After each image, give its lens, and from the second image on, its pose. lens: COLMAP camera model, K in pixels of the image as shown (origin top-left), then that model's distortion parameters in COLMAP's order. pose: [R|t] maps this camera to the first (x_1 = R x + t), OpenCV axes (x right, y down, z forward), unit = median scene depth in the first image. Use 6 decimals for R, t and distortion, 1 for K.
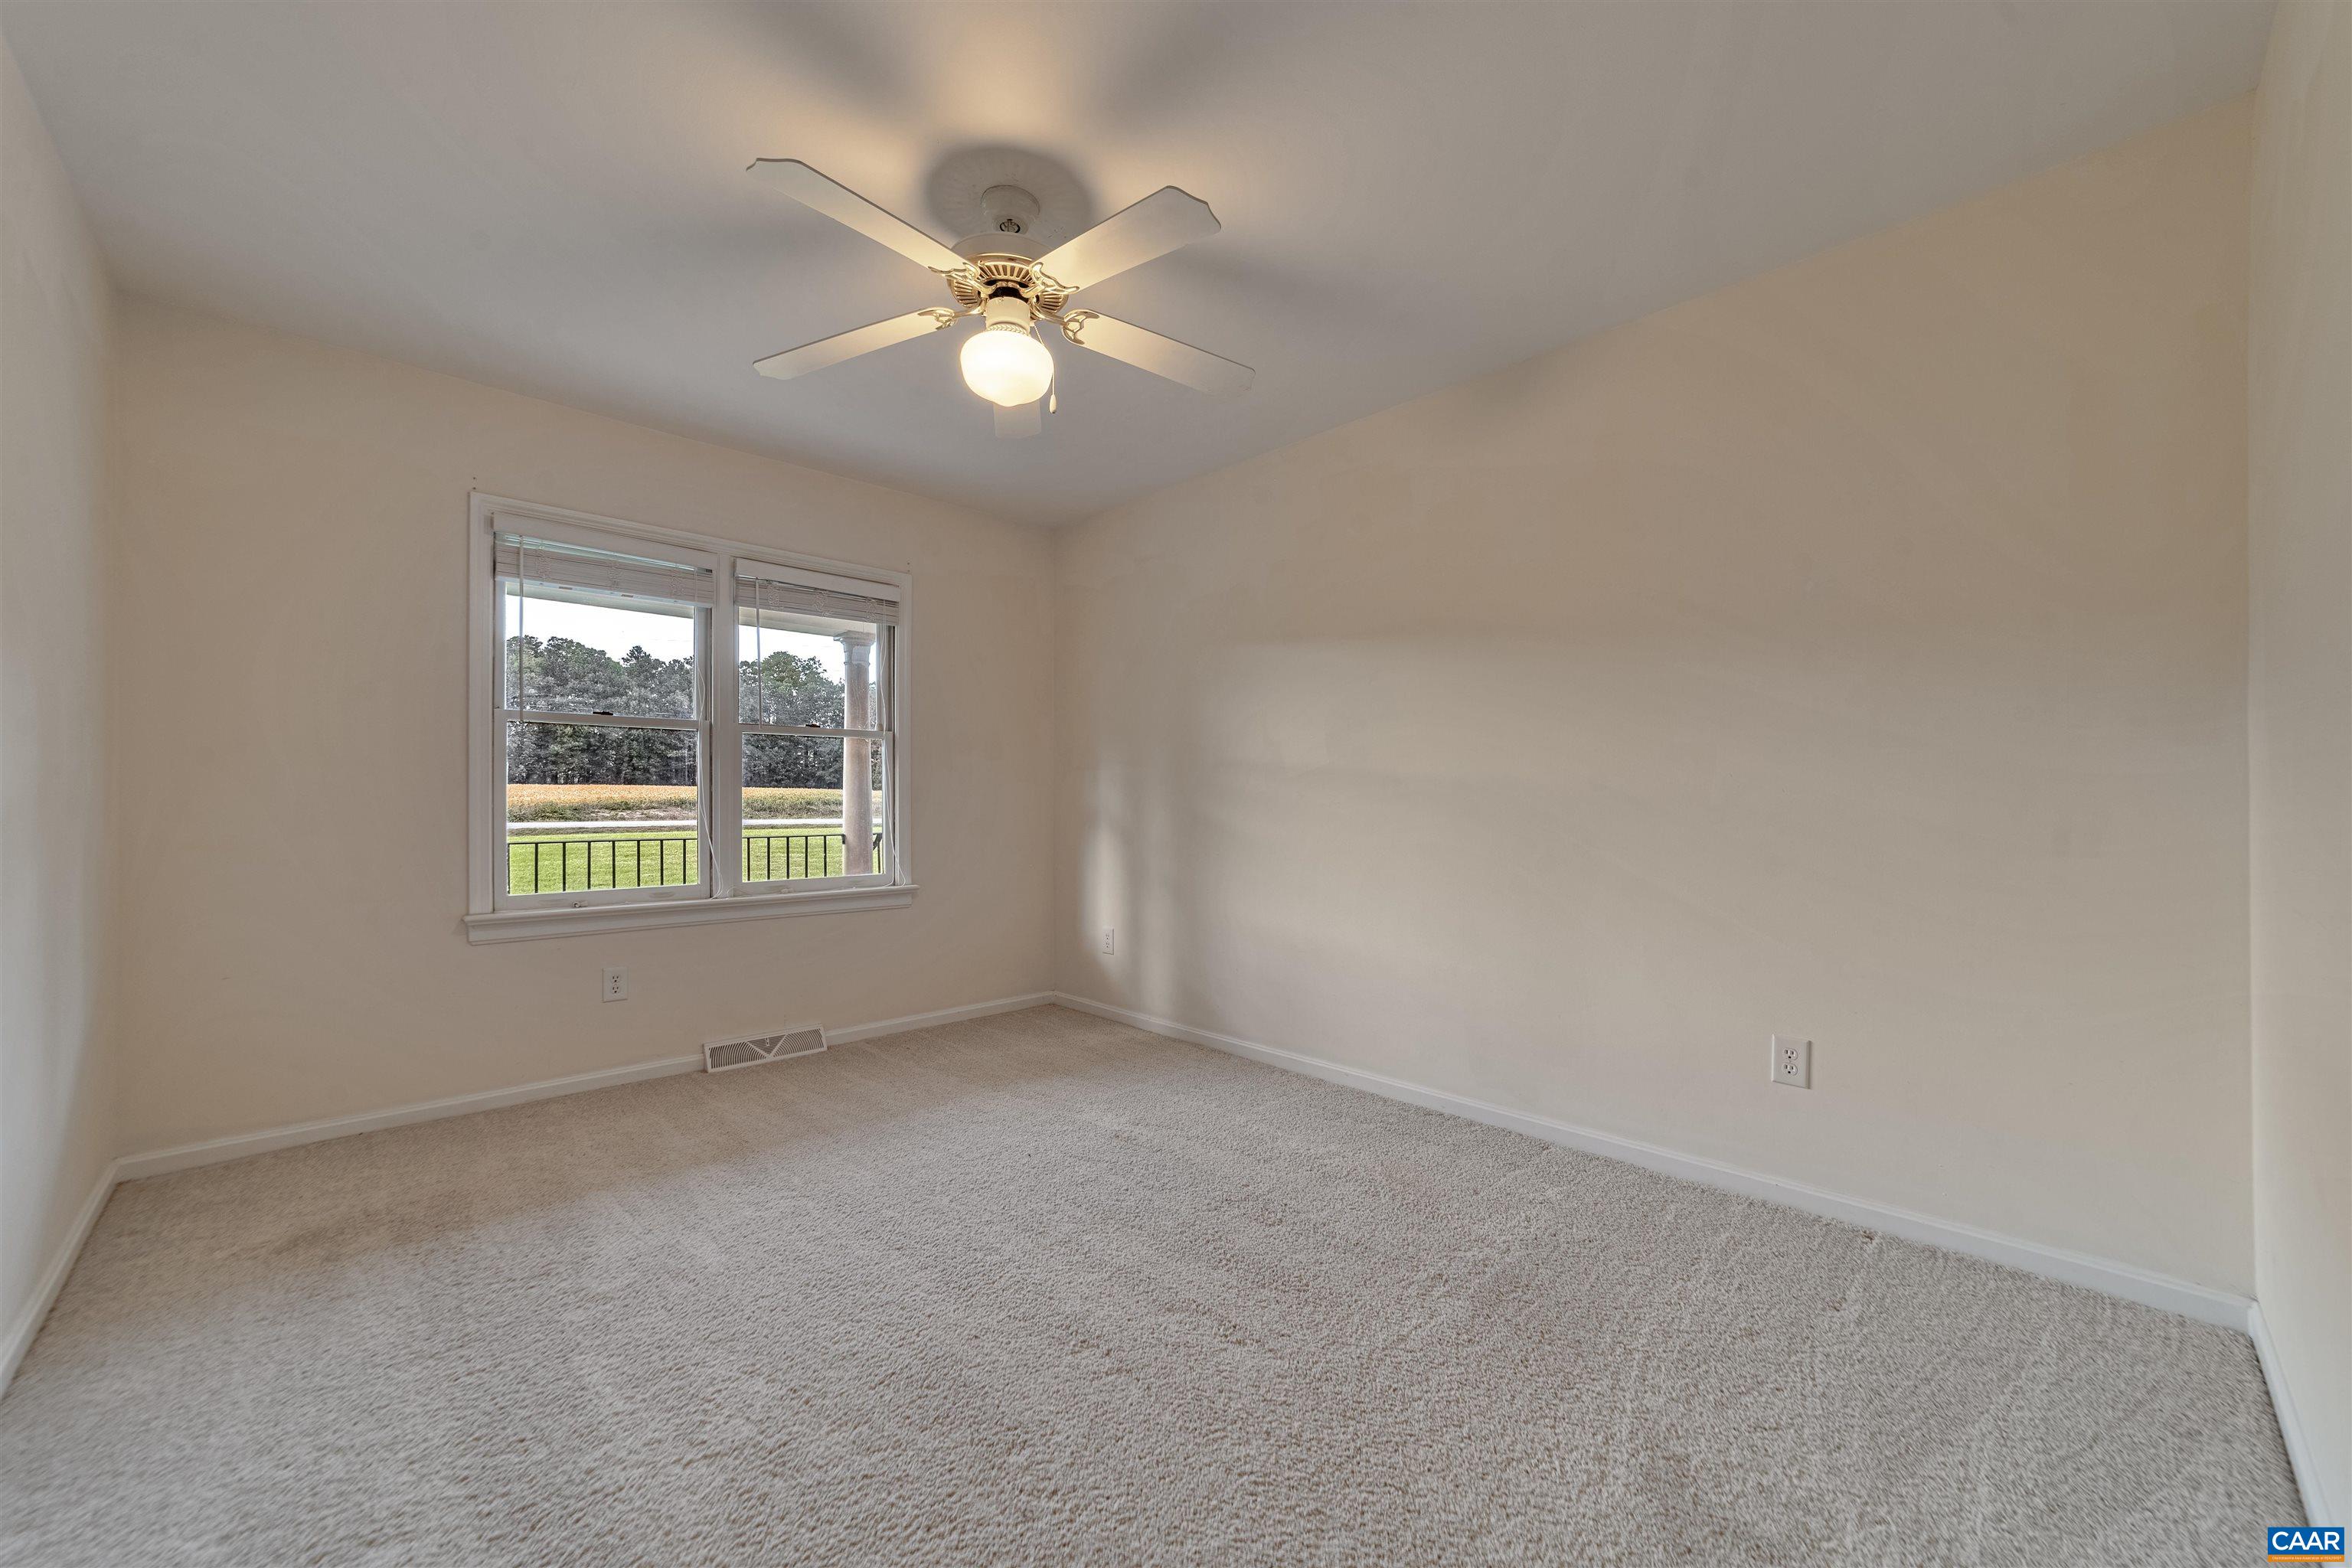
lens RADIAL K [[903.2, 0, 1177.1], [0, 903.2, 794.0], [0, 0, 1]] dist [-0.016030, 0.008459]
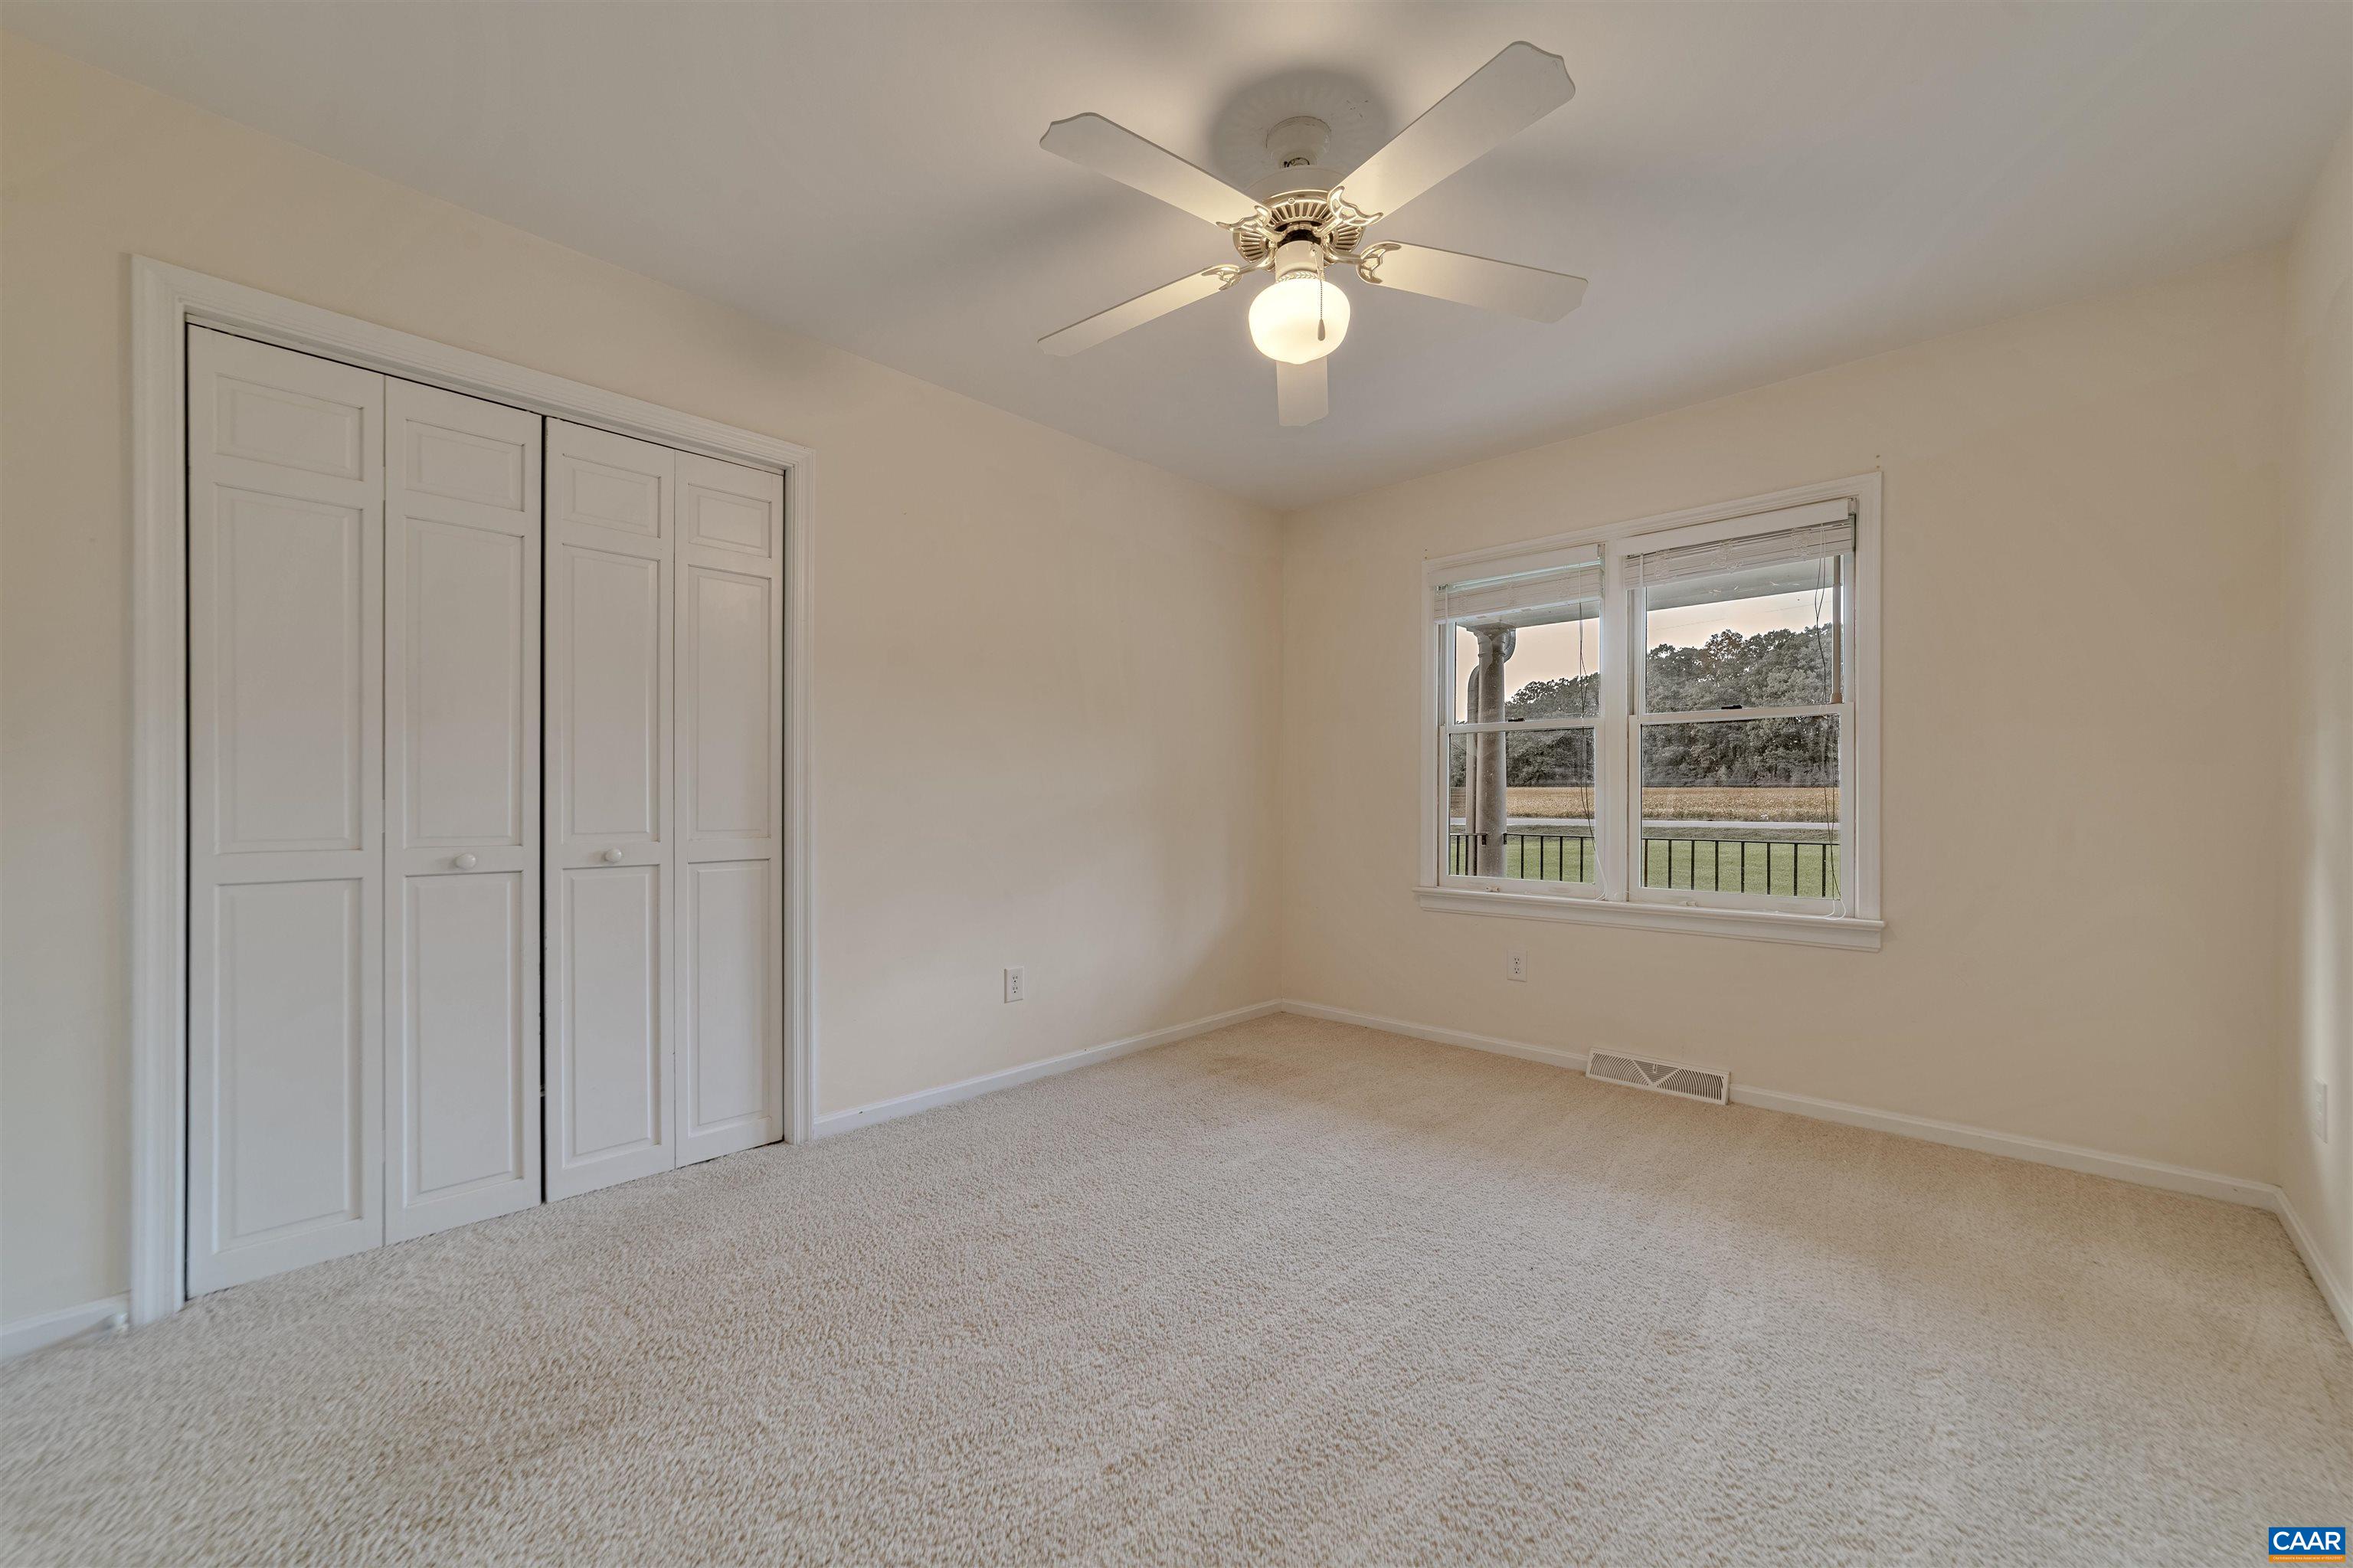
lens RADIAL K [[903.6, 0, 1177.6], [0, 903.6, 794.0], [0, 0, 1]] dist [-0.016030, 0.008459]
pose [[0.049675, -0.003512, -0.998759, 0.488818], [0.004795, 0.999983, -0.003278, 0.002707], [0.998754, -0.004626, 0.049691, 0.562447]]
